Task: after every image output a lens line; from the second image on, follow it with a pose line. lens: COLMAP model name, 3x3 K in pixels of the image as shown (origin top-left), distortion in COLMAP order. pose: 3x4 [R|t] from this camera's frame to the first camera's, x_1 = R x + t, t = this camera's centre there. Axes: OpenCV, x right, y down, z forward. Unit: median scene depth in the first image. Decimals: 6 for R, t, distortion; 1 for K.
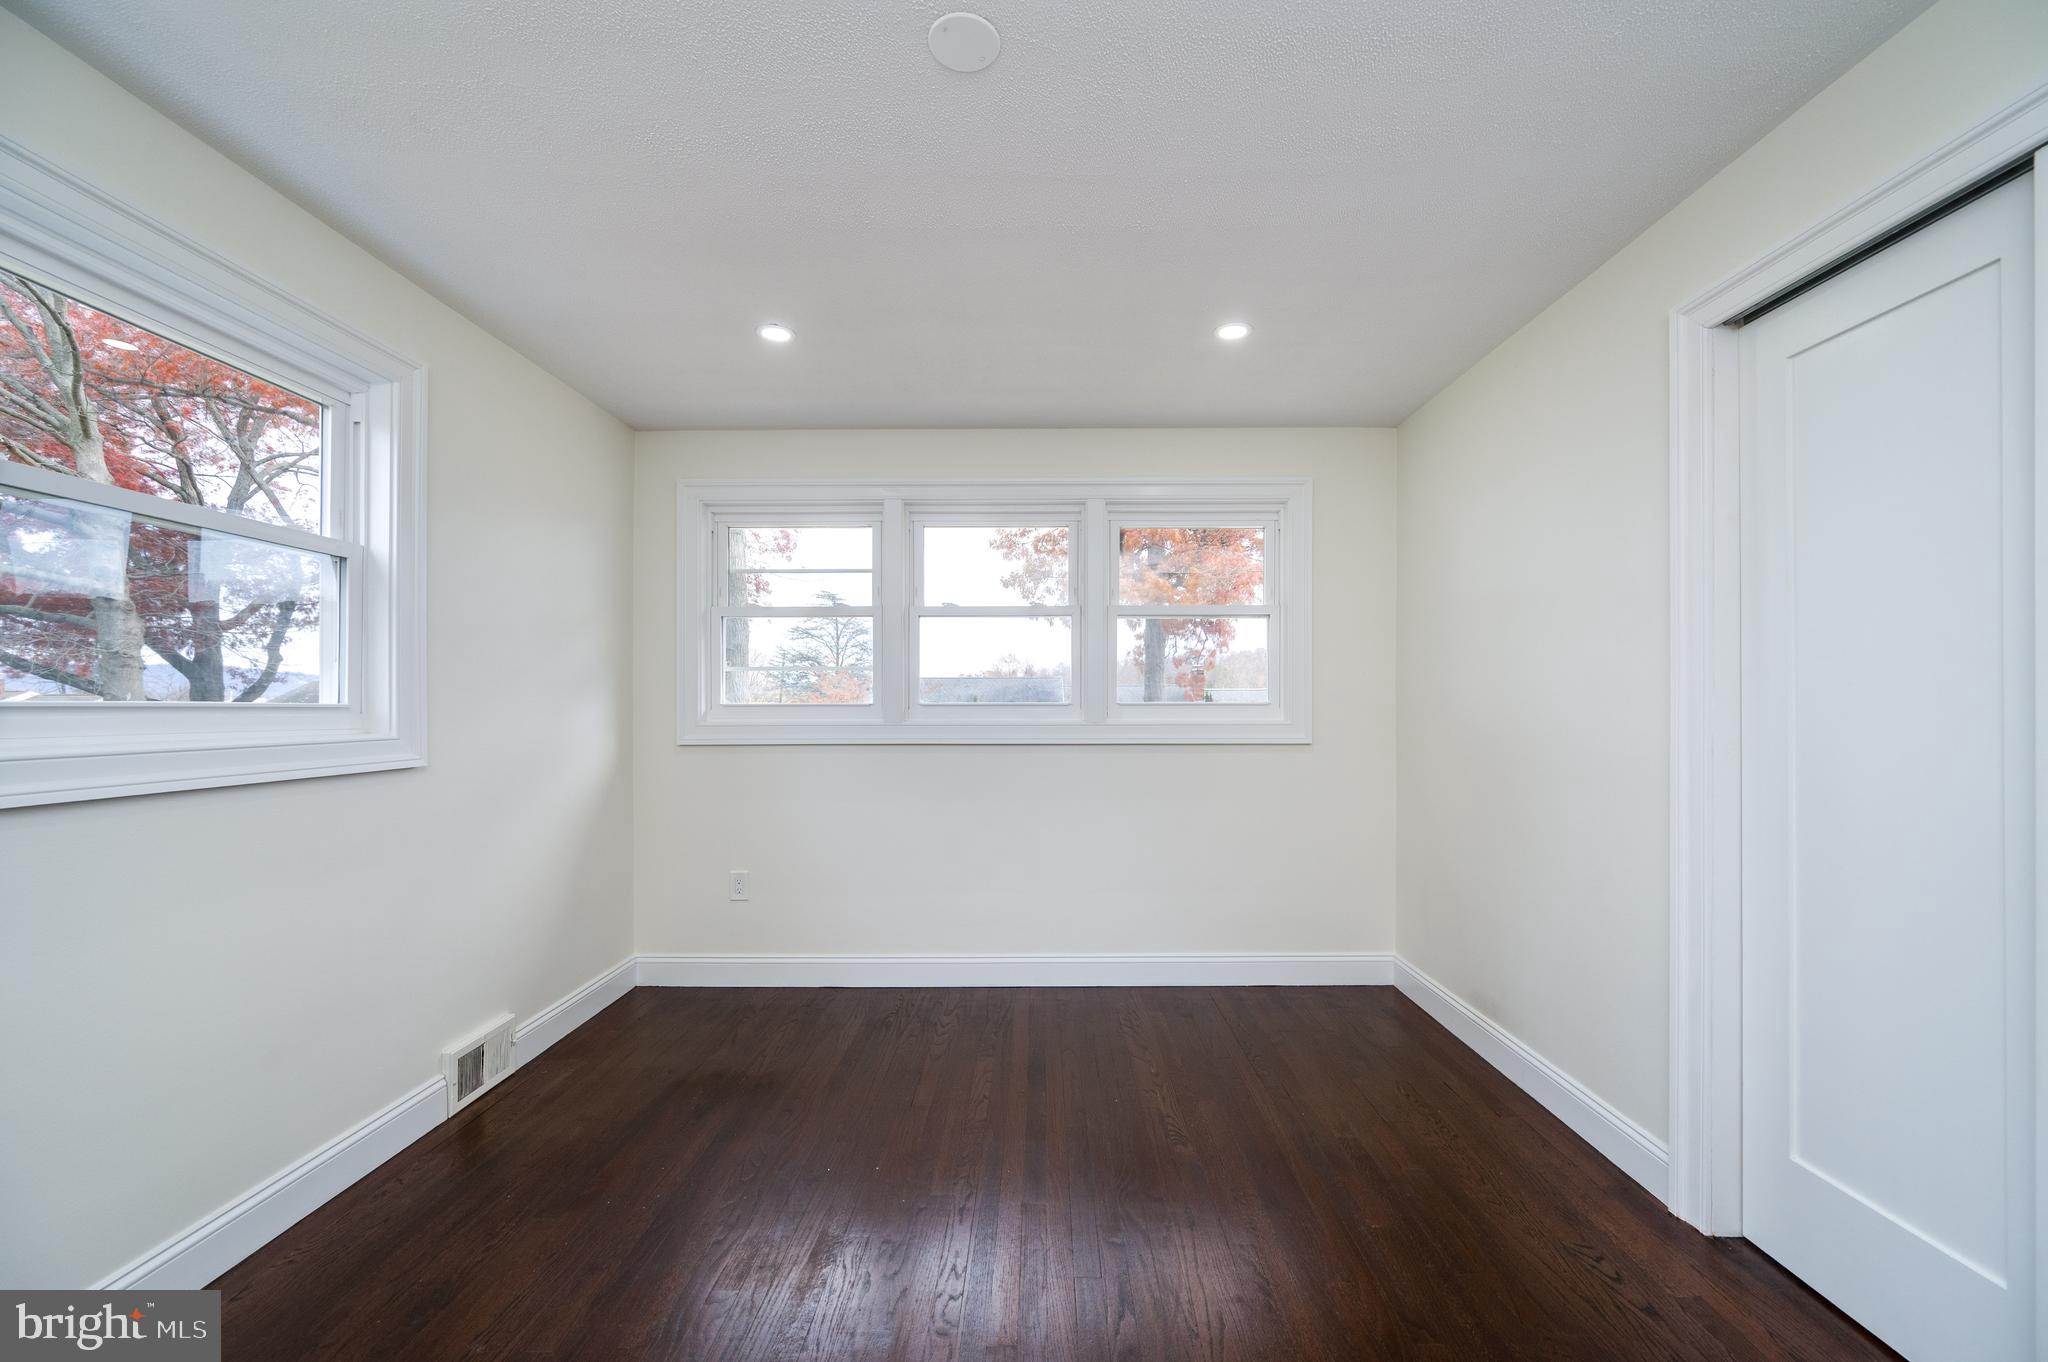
lens RADIAL K [[822.8, 0, 1038.2], [0, 822.8, 701.2], [0, 0, 1]] dist [0.000510, -0.000173]
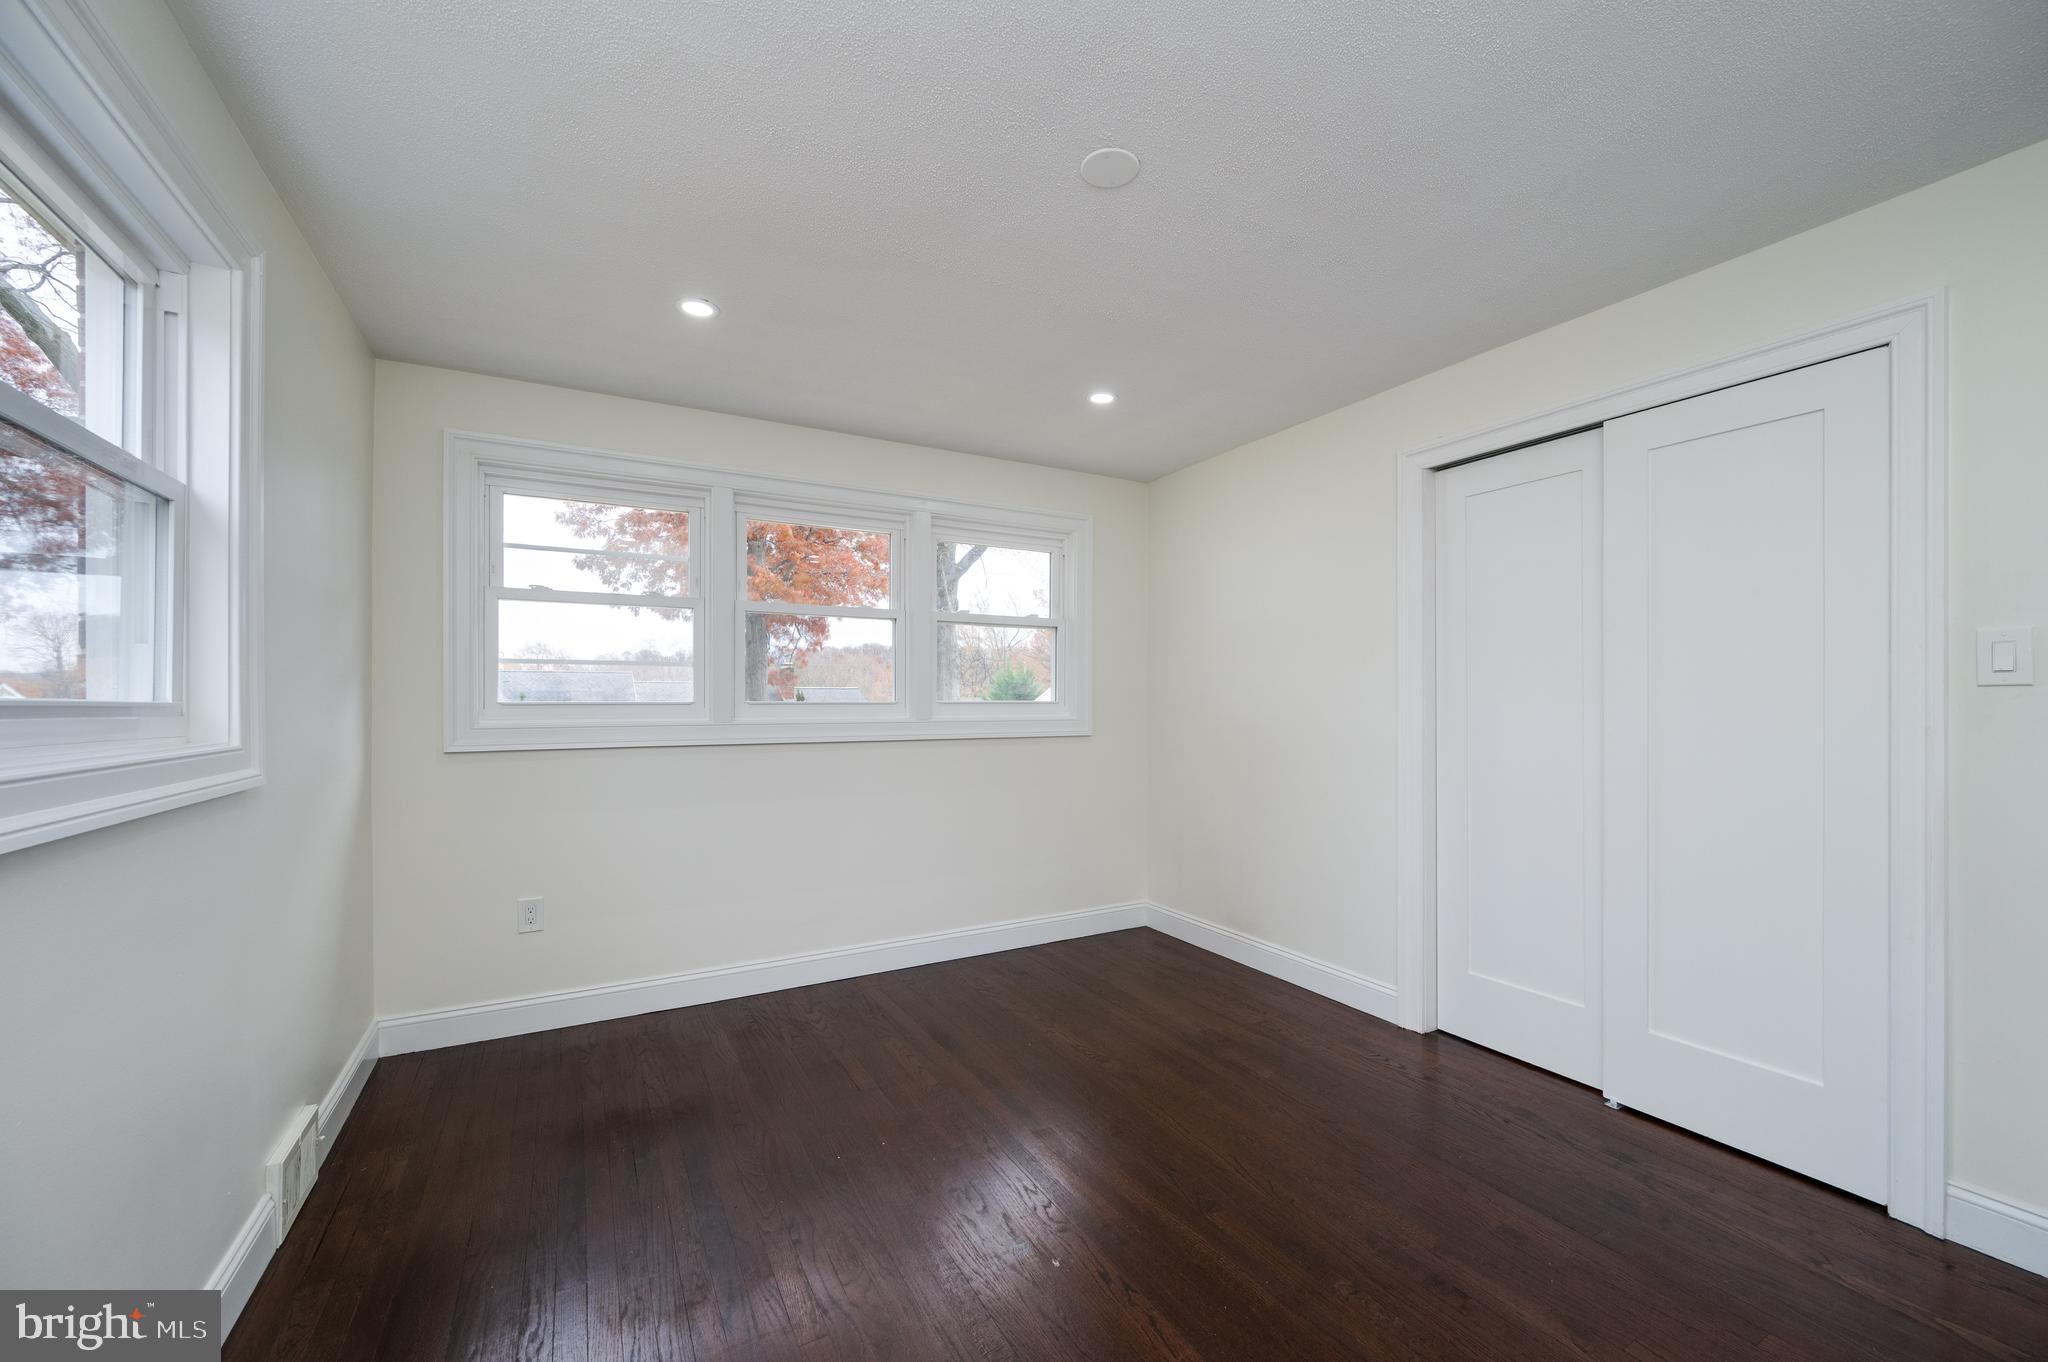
lens RADIAL K [[822.8, 0, 1040.0], [0, 822.8, 697.1], [0, 0, 1]] dist [0.000510, -0.000173]
pose [[0.863711, 0.003495, 0.503975, -0.339875], [-0.001635, 0.999990, -0.004133, 0.000734], [-0.503984, 0.002745, 0.863708, -0.005881]]
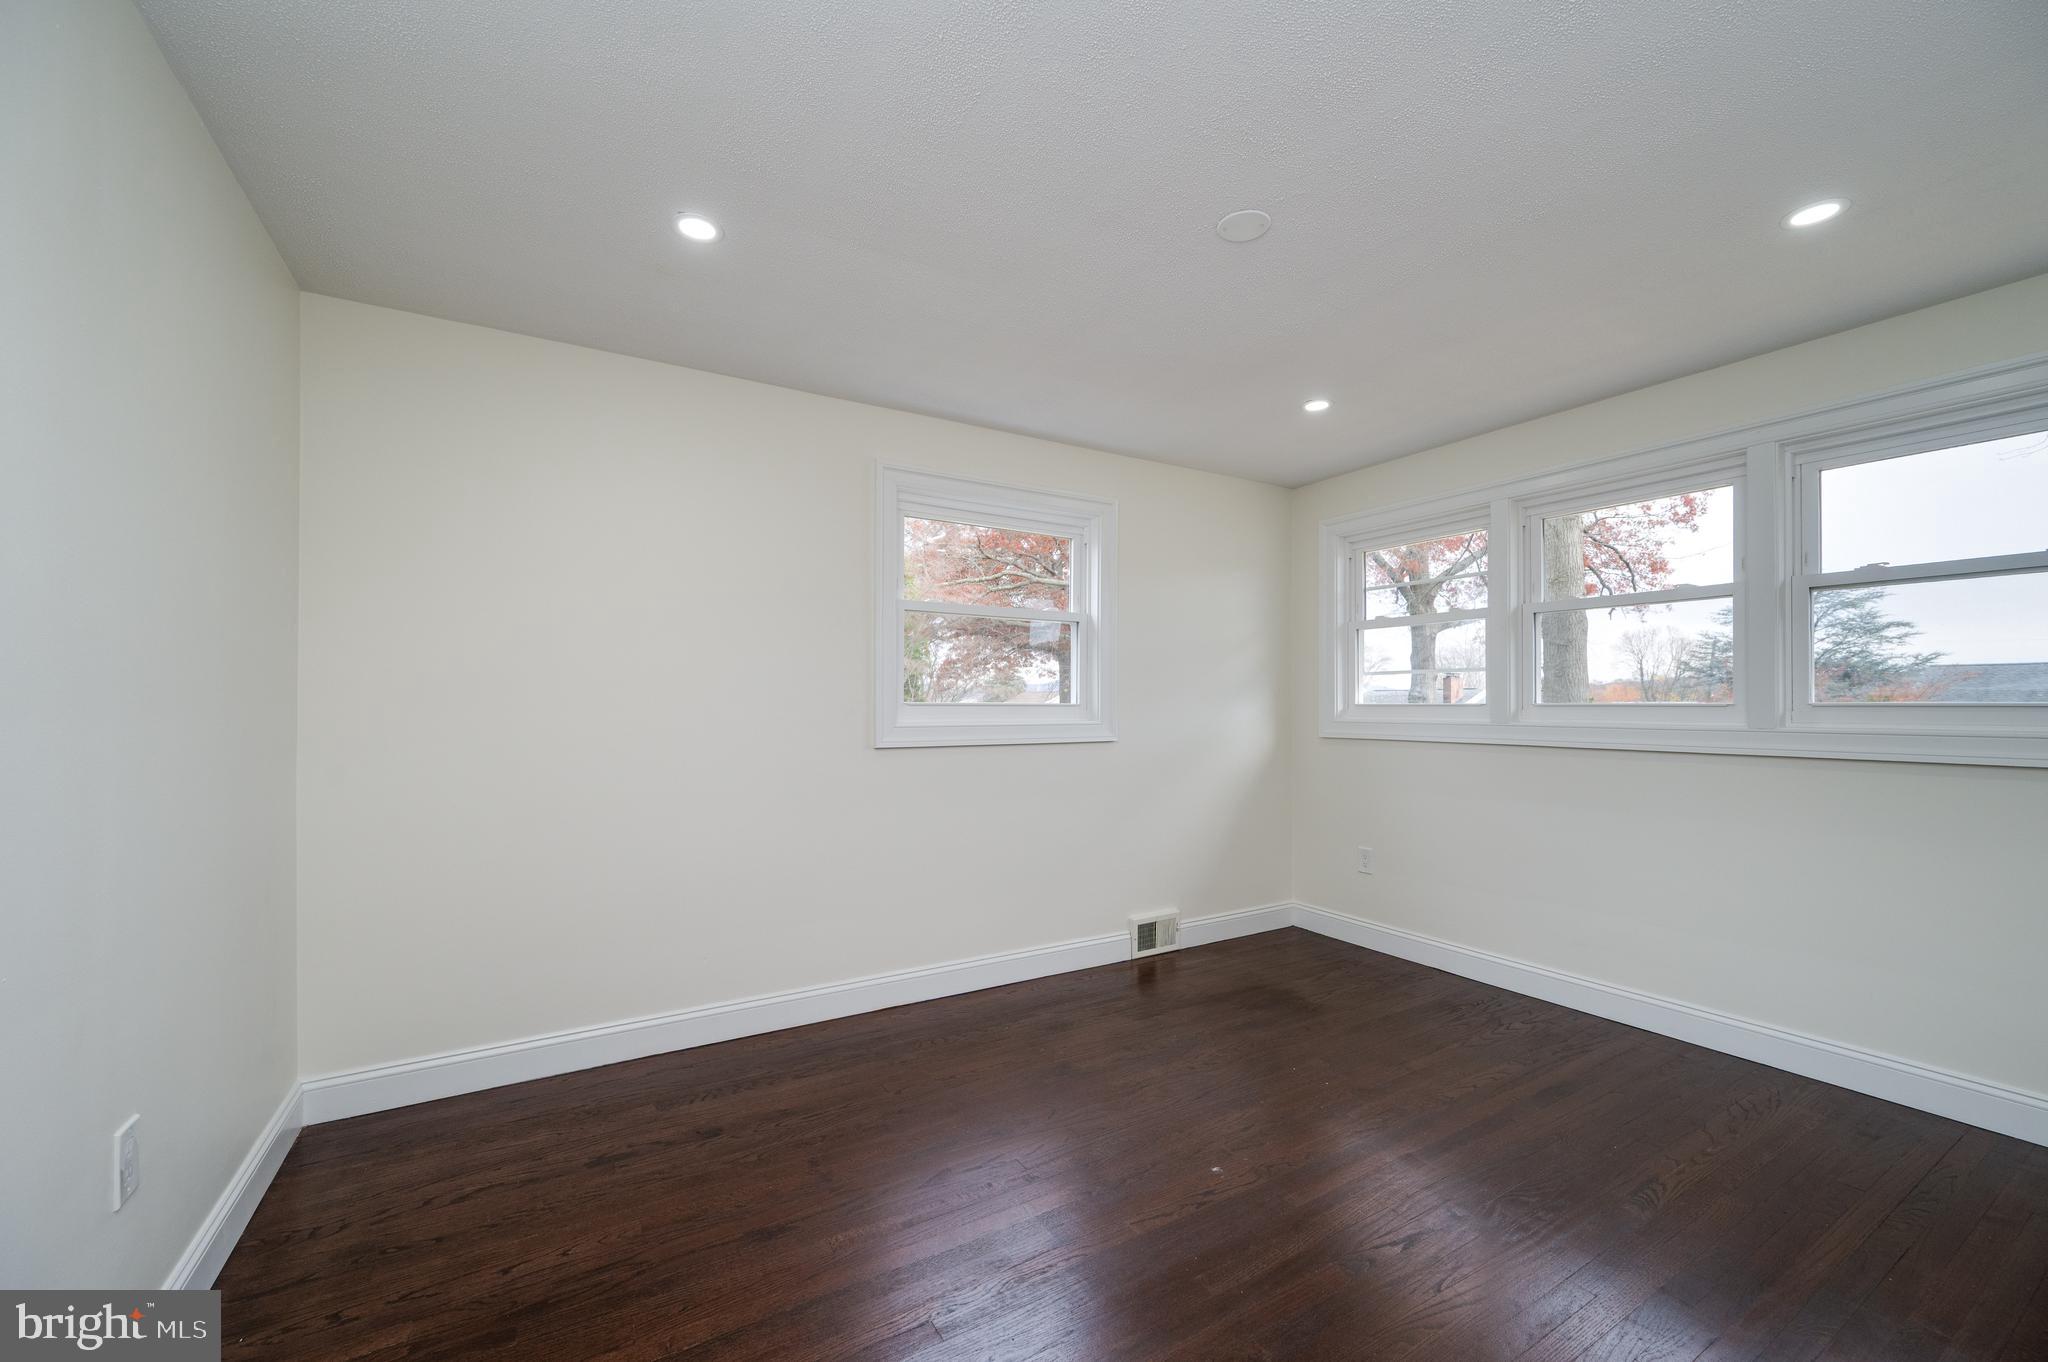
lens RADIAL K [[822.8, 0, 1025.5], [0, 822.8, 692.9], [0, 0, 1]] dist [0.000510, -0.000173]
pose [[0.513223, -0.010808, -0.858187, 0.387112], [0.001927, 0.999933, -0.011441, 0.000215], [0.858253, 0.004218, 0.513210, -0.008836]]
